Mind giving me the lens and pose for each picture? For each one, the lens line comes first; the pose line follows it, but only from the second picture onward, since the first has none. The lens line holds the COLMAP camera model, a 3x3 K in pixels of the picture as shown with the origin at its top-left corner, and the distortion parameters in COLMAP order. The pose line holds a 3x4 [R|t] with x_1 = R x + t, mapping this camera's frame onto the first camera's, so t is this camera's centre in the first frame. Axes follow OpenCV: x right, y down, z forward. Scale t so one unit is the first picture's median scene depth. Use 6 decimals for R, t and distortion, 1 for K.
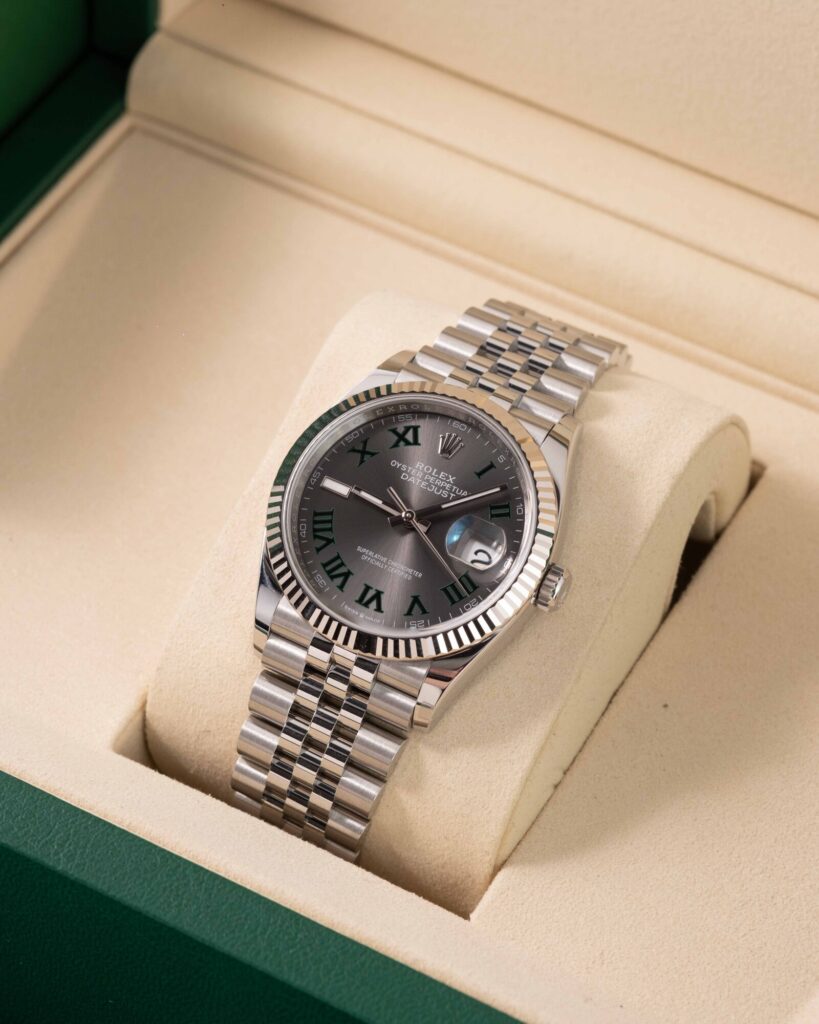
lens RADIAL K [[3616.7, 0, 409.5], [0, 3616.7, 512.0], [0, 0, 1]] dist [0.089329, 0.199674]
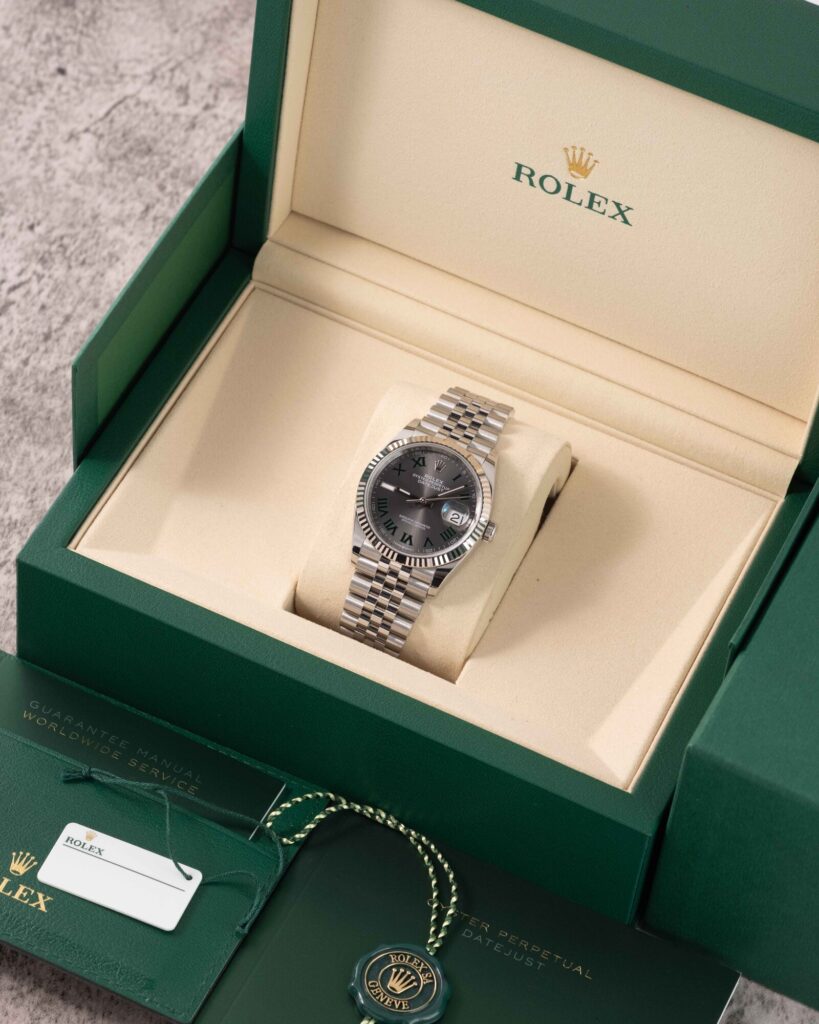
lens RADIAL K [[3616.7, 0, 409.5], [0, 3616.7, 512.0], [0, 0, 1]] dist [0.089329, 0.199674]
pose [[0.993308, -0.030023, 0.111523, -0.248554], [0.017764, 0.993847, 0.109325, -0.227489], [-0.114120, -0.106613, 0.987730, -1.133489]]
